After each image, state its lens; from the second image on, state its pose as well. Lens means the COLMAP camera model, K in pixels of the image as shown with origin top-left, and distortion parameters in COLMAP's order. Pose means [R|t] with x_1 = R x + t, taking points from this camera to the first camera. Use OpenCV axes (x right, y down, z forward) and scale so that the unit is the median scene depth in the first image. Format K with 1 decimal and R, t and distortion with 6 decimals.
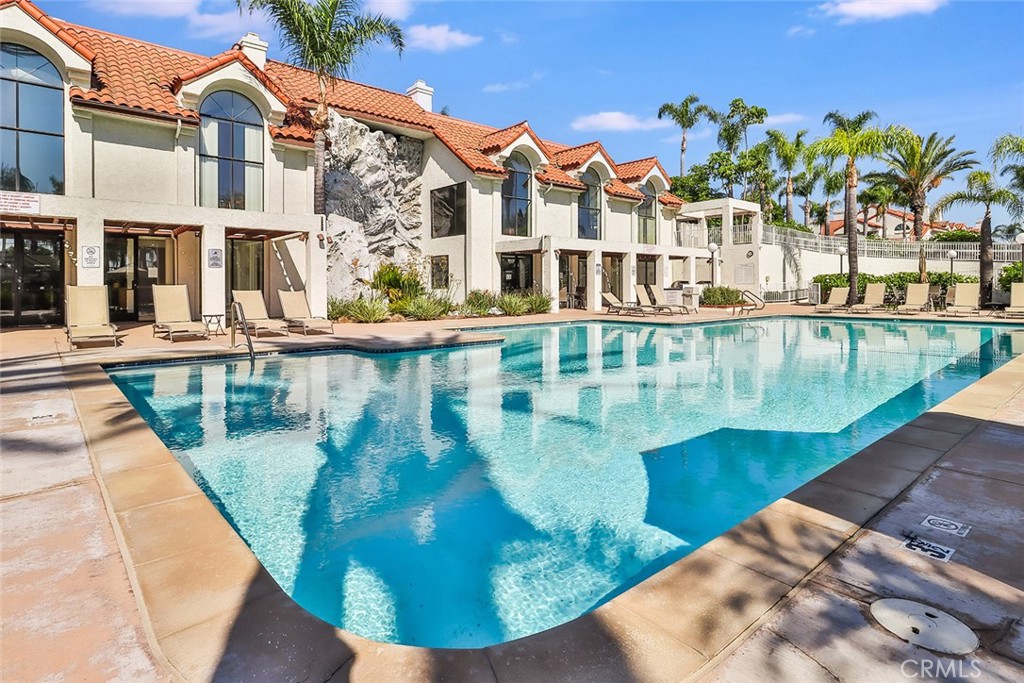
lens RADIAL K [[540.4, 0, 511.9], [0, 540.4, 292.9], [0, 0, 1]] dist [-0.000071, 0.000336]
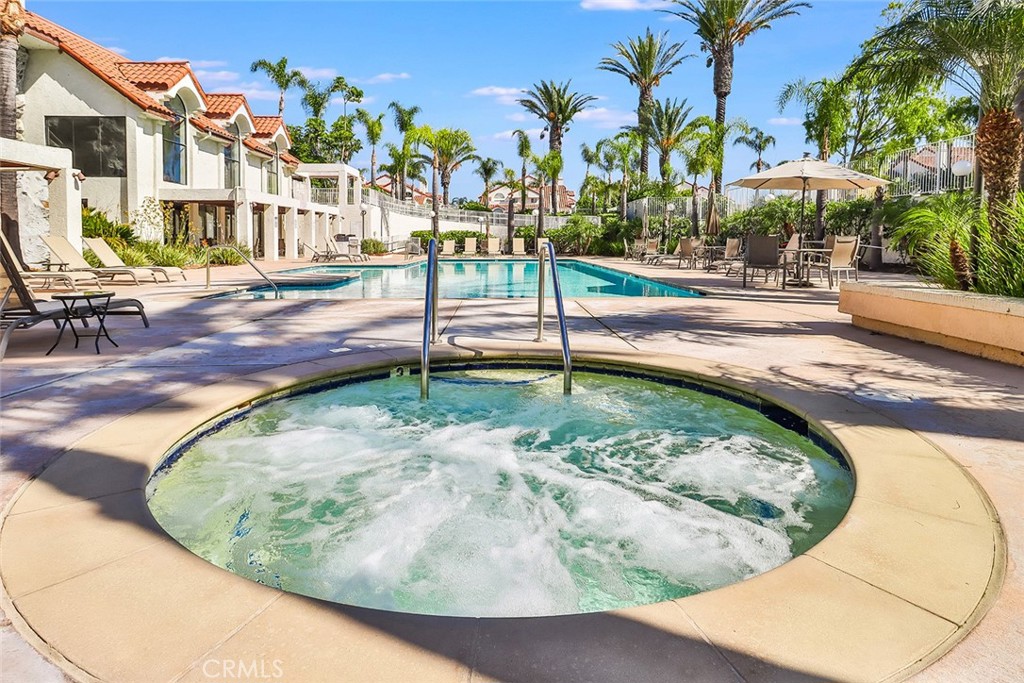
lens RADIAL K [[540.4, 0, 511.9], [0, 540.4, 292.9], [0, 0, 1]] dist [-0.000071, 0.000336]
pose [[0.626531, -0.070023, 0.776245, -0.361157], [0.000982, 0.996026, 0.089056, 0.001225], [-0.779396, -0.055034, 0.624110, -0.051435]]
